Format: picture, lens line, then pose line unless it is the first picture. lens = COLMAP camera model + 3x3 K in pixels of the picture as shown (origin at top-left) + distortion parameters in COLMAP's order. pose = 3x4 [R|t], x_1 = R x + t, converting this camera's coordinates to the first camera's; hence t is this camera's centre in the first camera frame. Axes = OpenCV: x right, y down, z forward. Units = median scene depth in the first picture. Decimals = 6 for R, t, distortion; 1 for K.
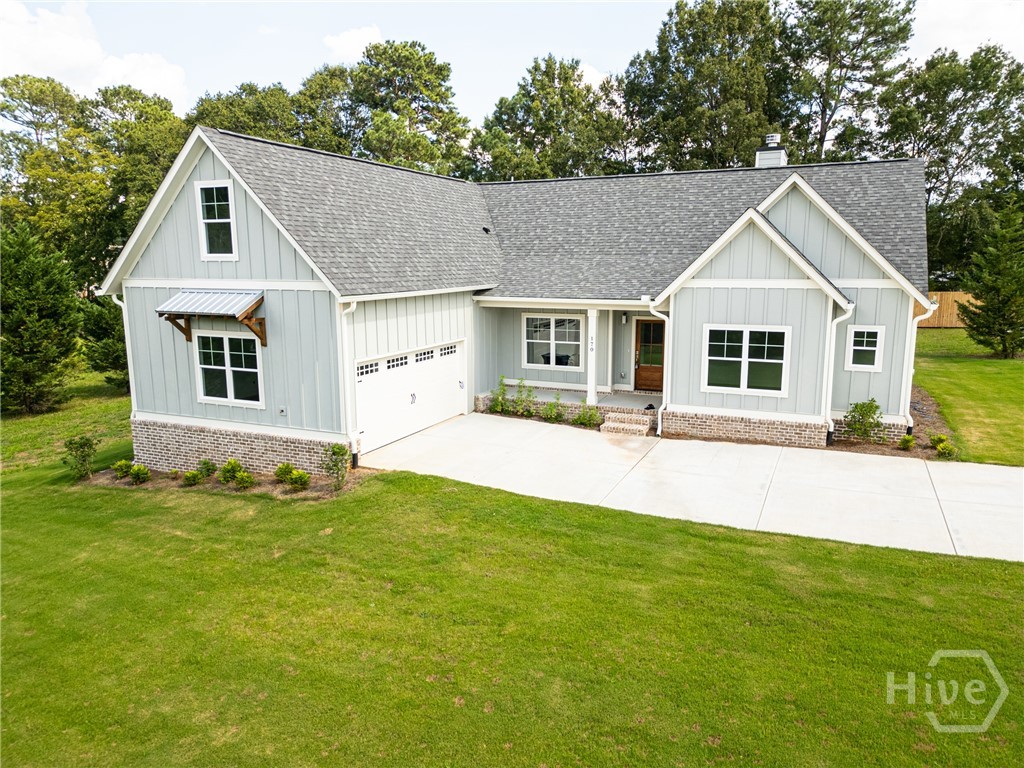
lens RADIAL K [[720.0, 0, 507.5], [0, 720.0, 386.0], [0, 0, 1]] dist [0.048511, -0.054192]
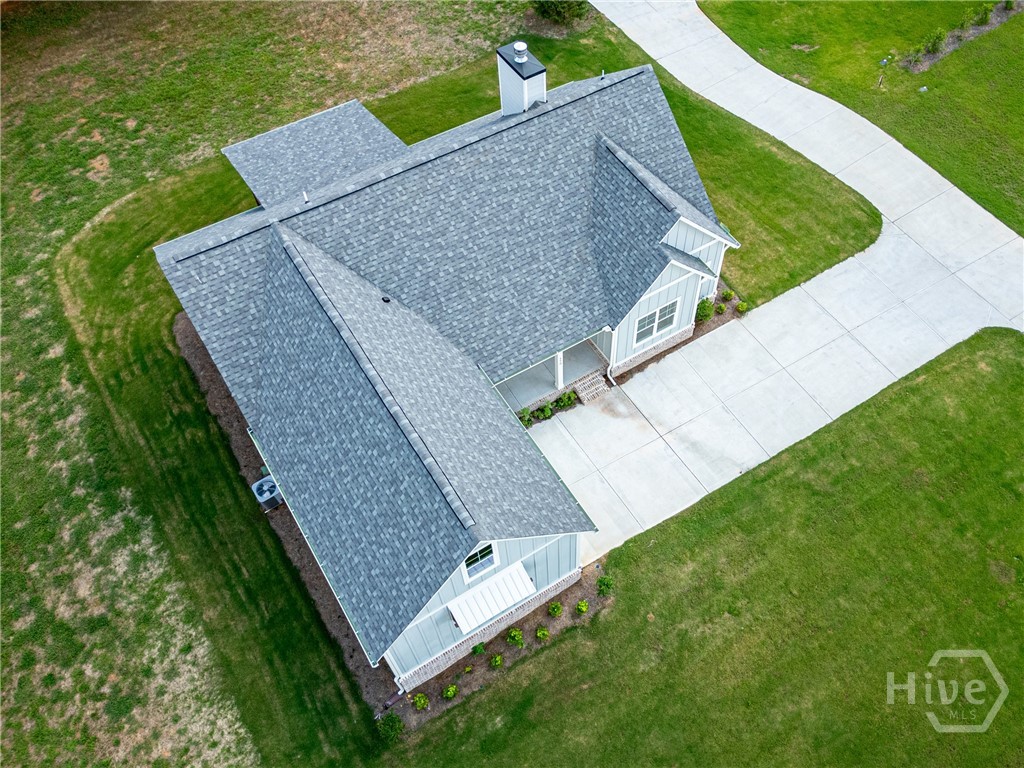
lens RADIAL K [[810.3, 0, 568.7], [0, 810.3, 424.9], [0, 0, 1]] dist [0.045530, -0.044700]
pose [[0.533732, -0.715712, 0.450430, -0.861217], [0.136147, 0.598418, 0.789532, -1.590449], [-0.834622, -0.360073, 0.416836, 0.455702]]
